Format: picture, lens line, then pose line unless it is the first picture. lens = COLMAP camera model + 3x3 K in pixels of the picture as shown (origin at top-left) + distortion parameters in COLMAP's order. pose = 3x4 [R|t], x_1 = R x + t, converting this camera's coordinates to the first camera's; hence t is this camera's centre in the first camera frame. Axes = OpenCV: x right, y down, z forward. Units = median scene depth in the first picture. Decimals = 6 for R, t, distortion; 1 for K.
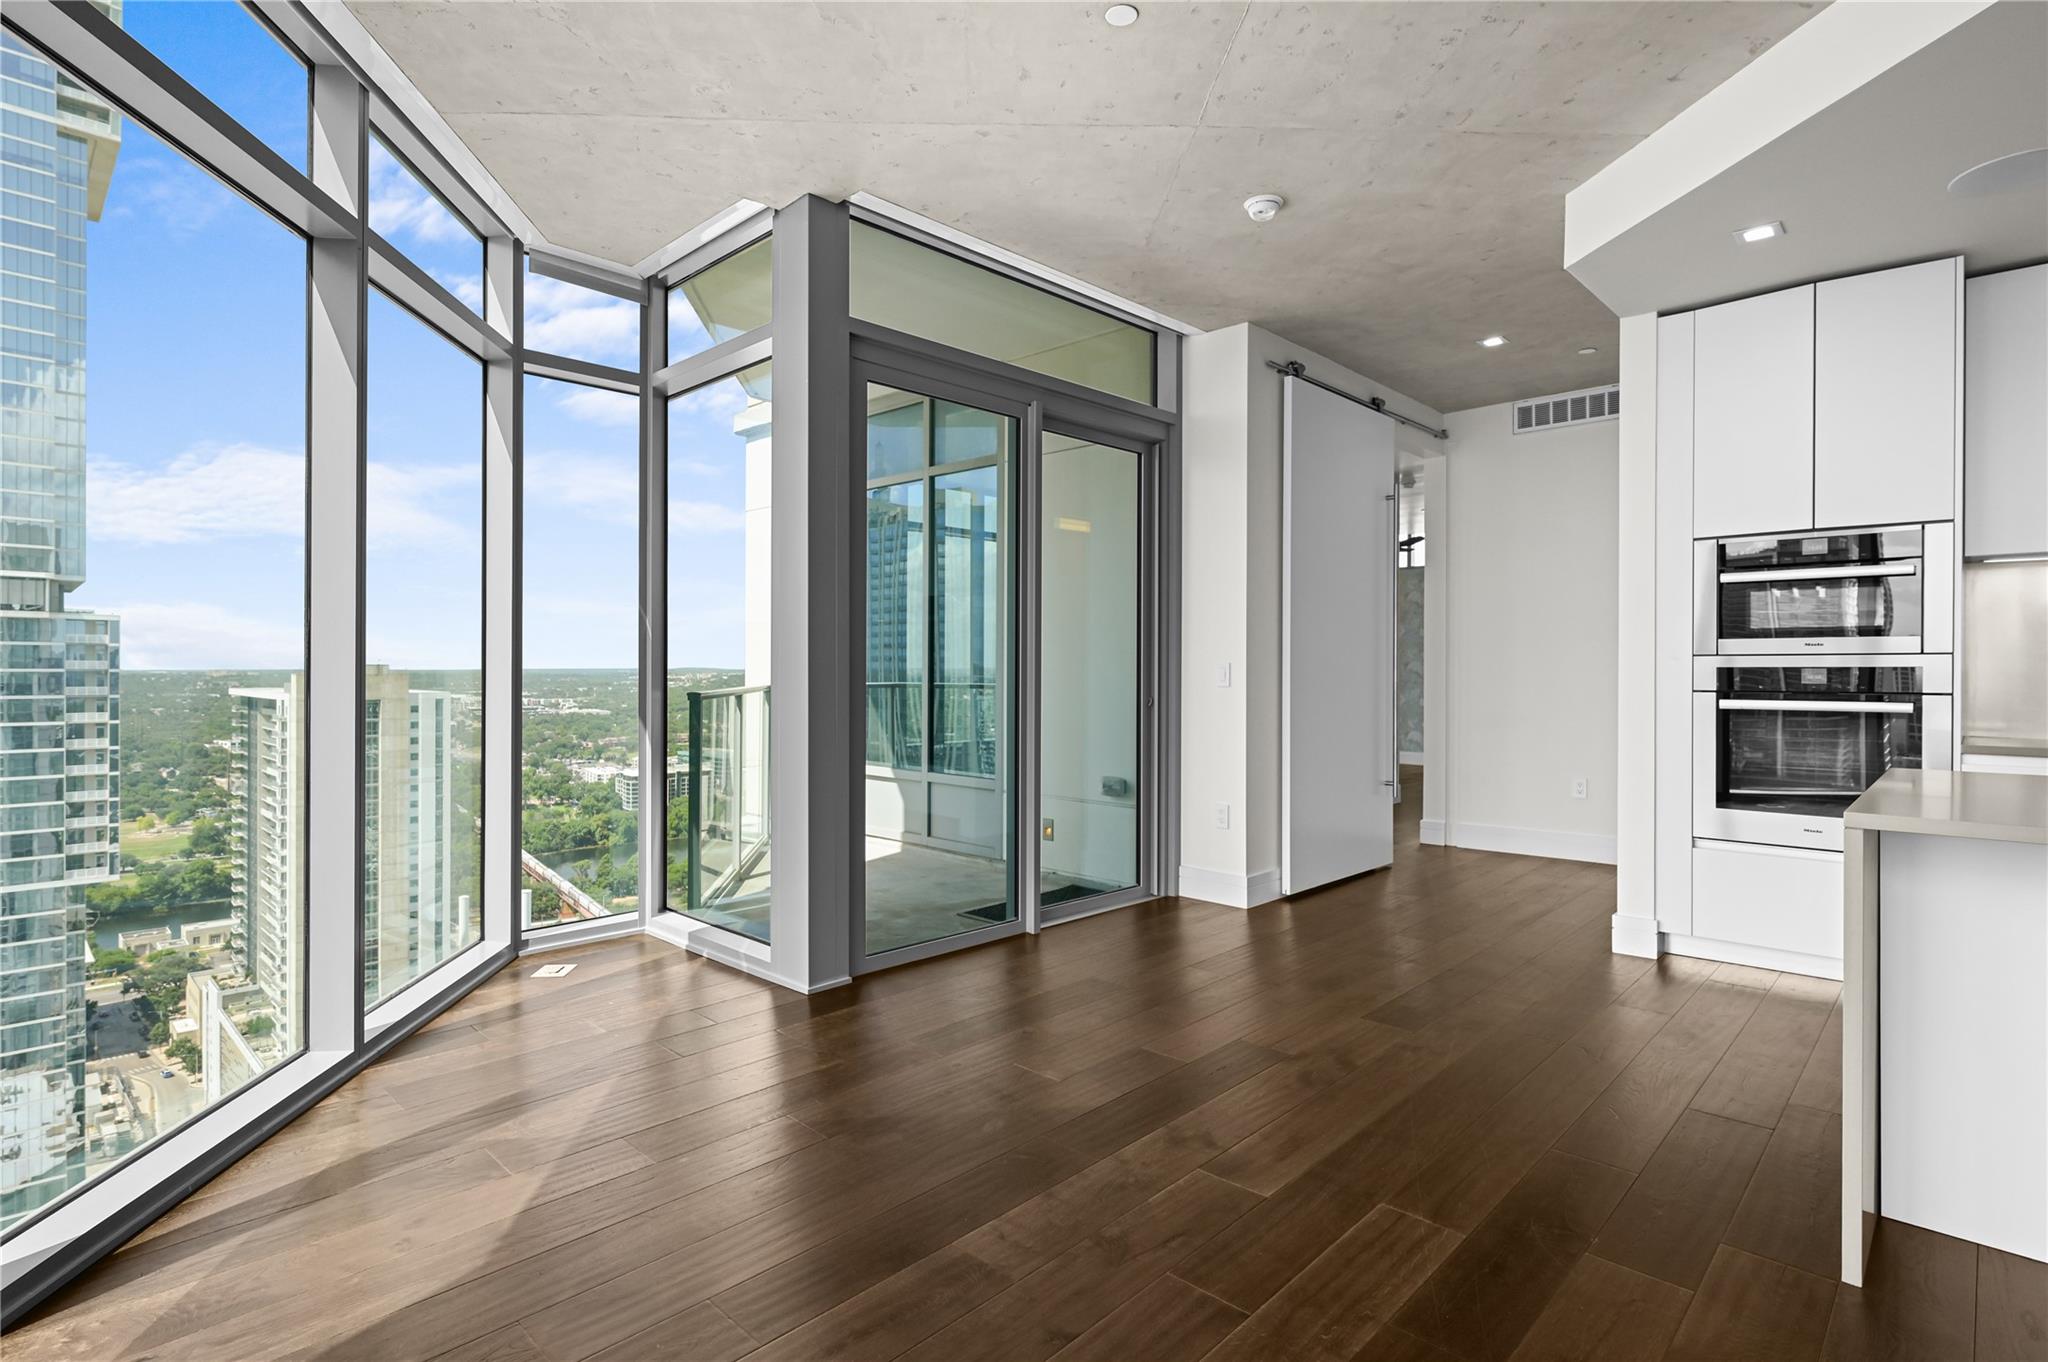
lens RADIAL K [[1031.4, 0, 1031.4], [0, 1031.4, 670.0], [0, 0, 1]] dist [-0.002870, -0.000561]
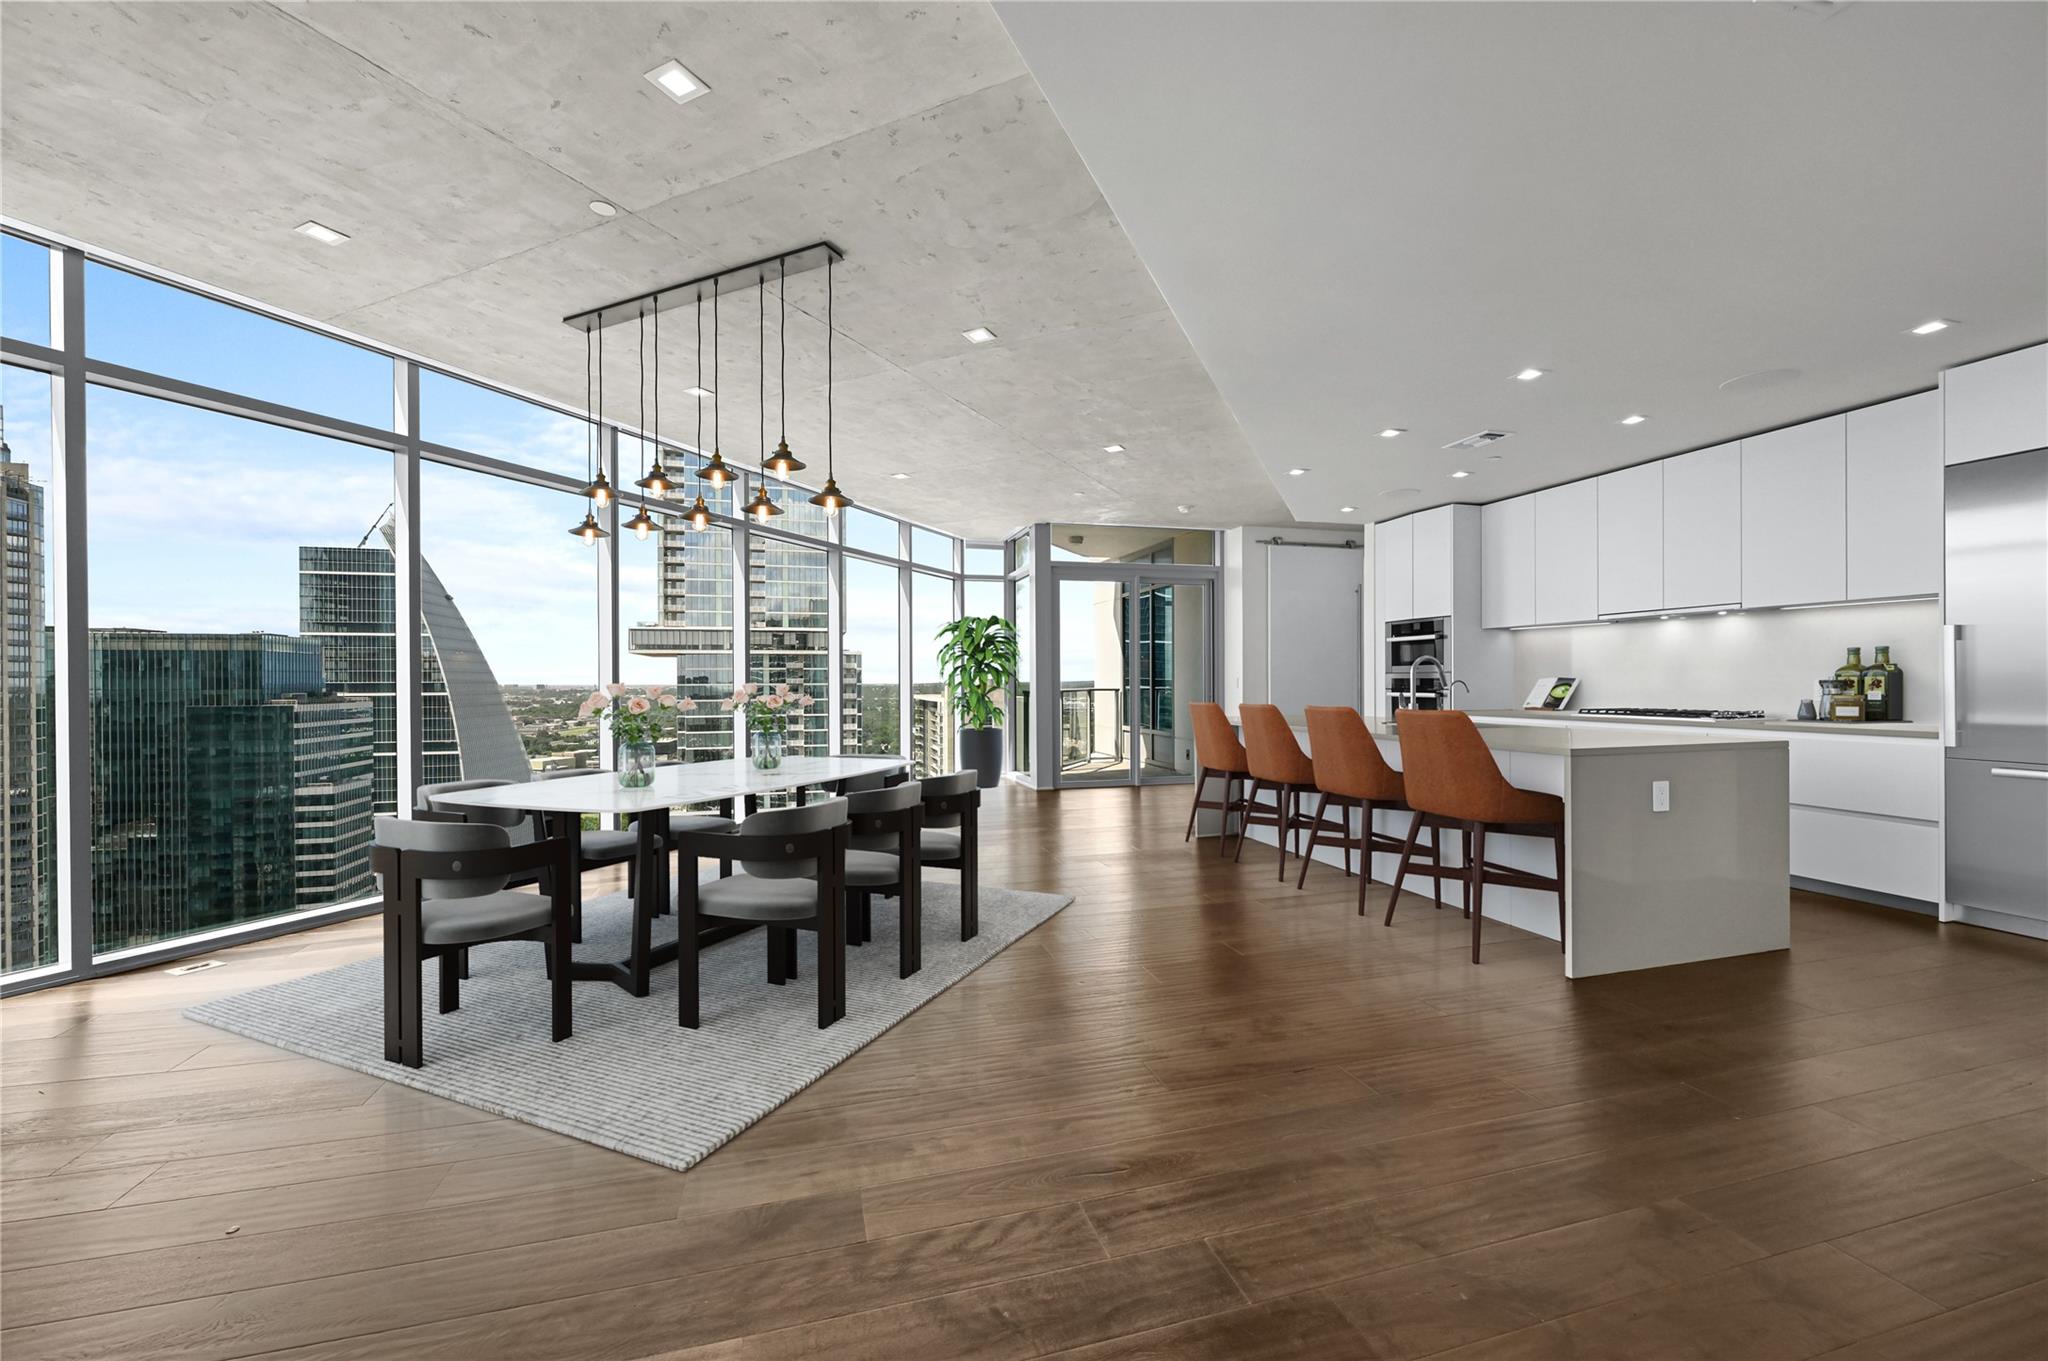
lens RADIAL K [[824.2, 0, 1017.9], [0, 824.2, 687.2], [0, 0, 1]] dist [0.000892, -0.000536]
pose [[0.858965, -0.004030, -0.512019, 0.569083], [0.008277, 0.999948, 0.006014, -0.000403], [0.511968, -0.009404, 0.858953, -0.641707]]
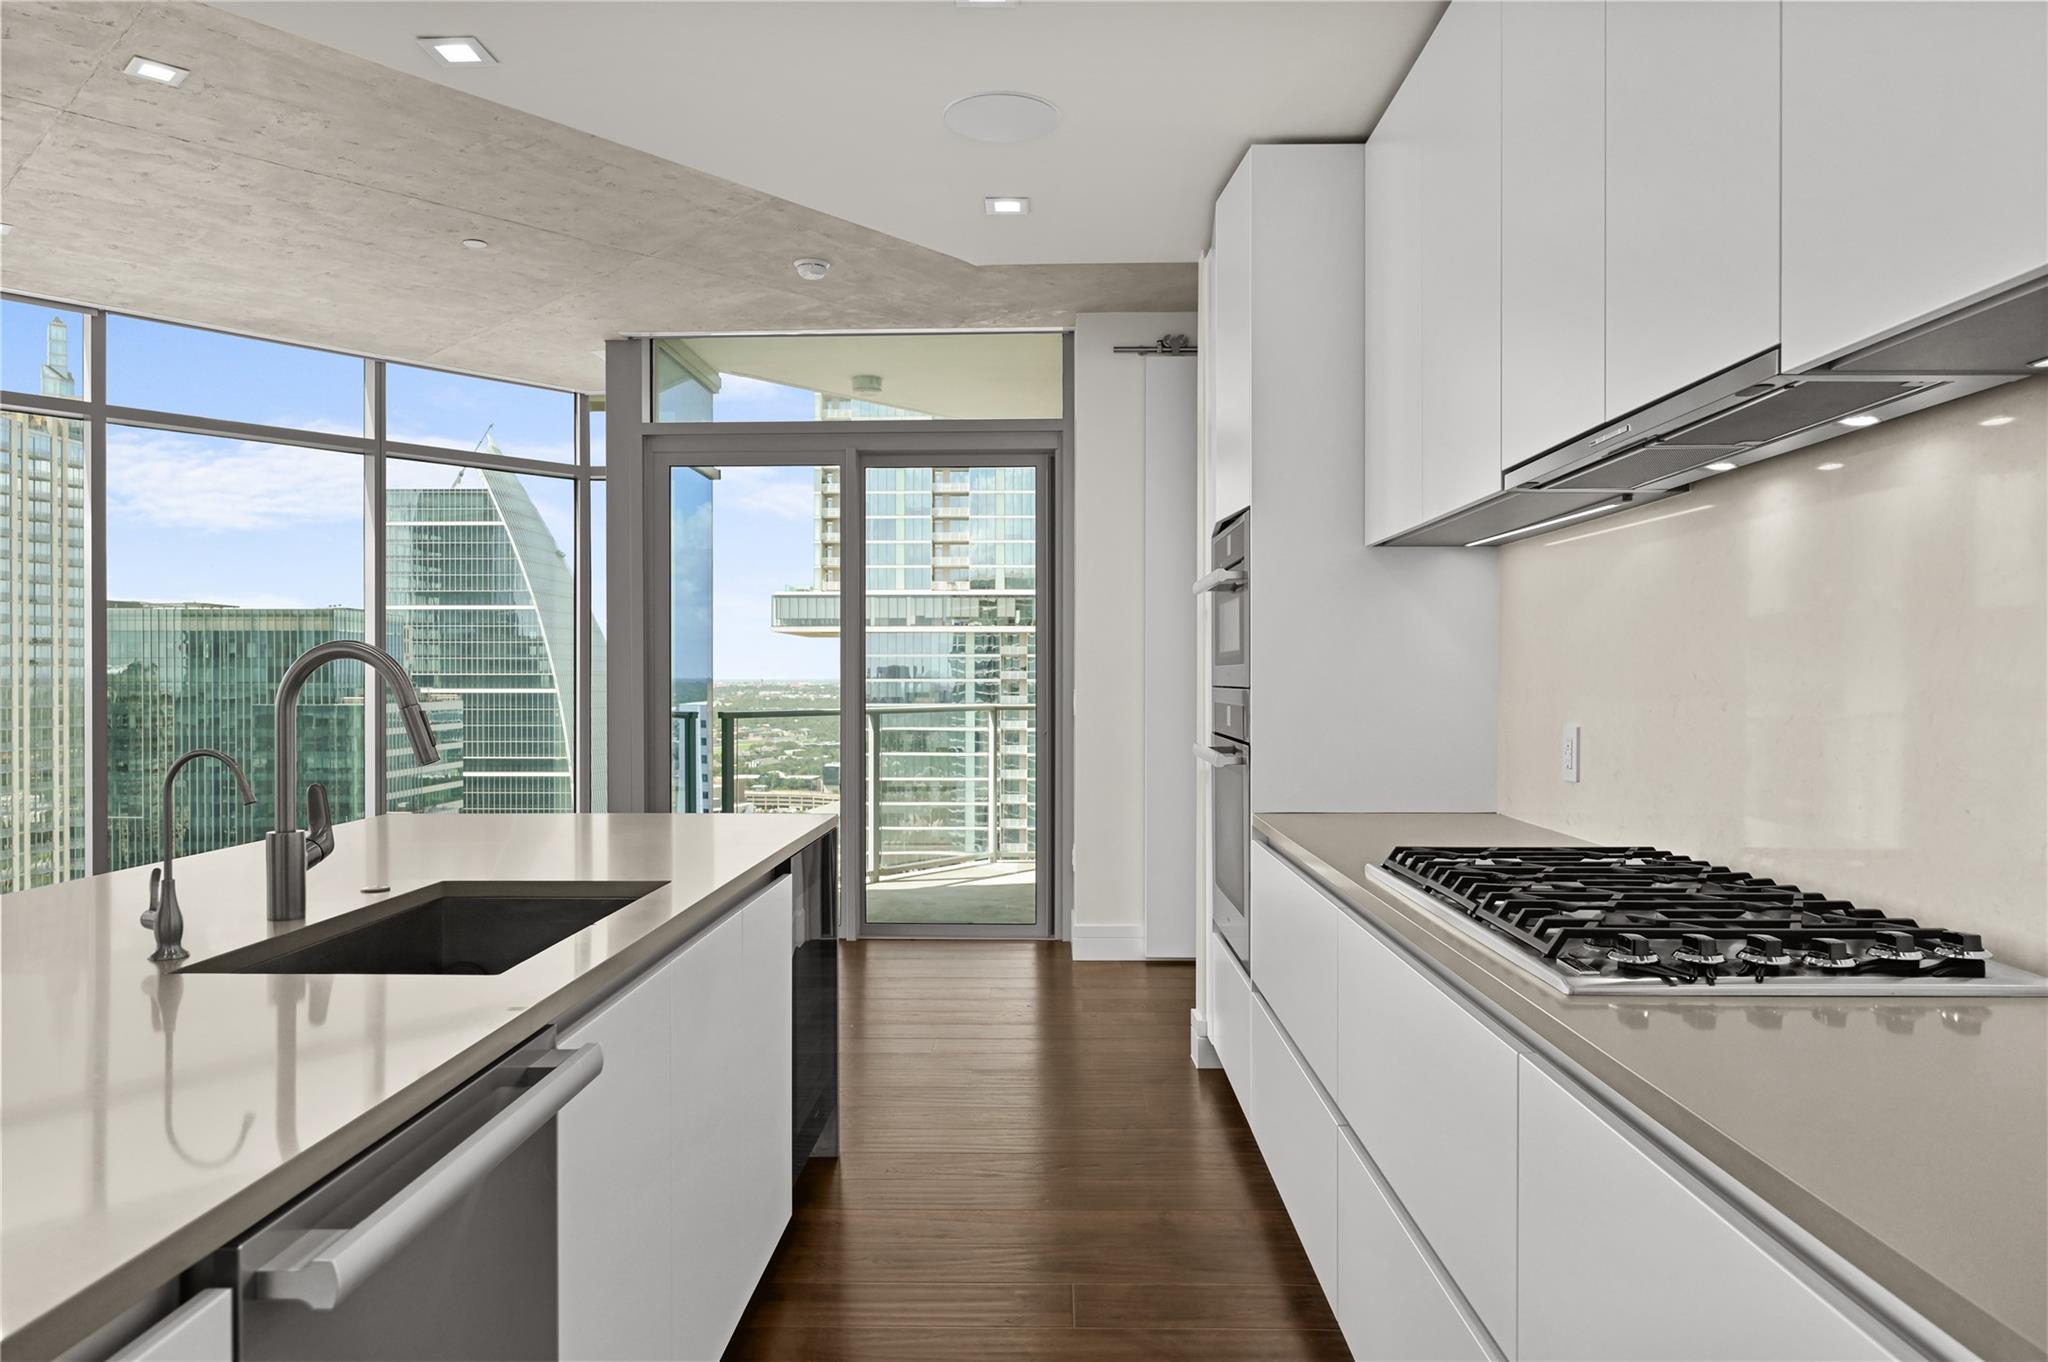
lens RADIAL K [[1347.5, 0, 1016.1], [0, 1347.5, 688.7], [0, 0, 1]] dist [0.000833, 0.002703]
pose [[0.672375, 0.003195, -0.740204, 0.847560], [0.002713, 0.999973, 0.006780, -0.011549], [0.740206, -0.006567, 0.672348, 0.126892]]
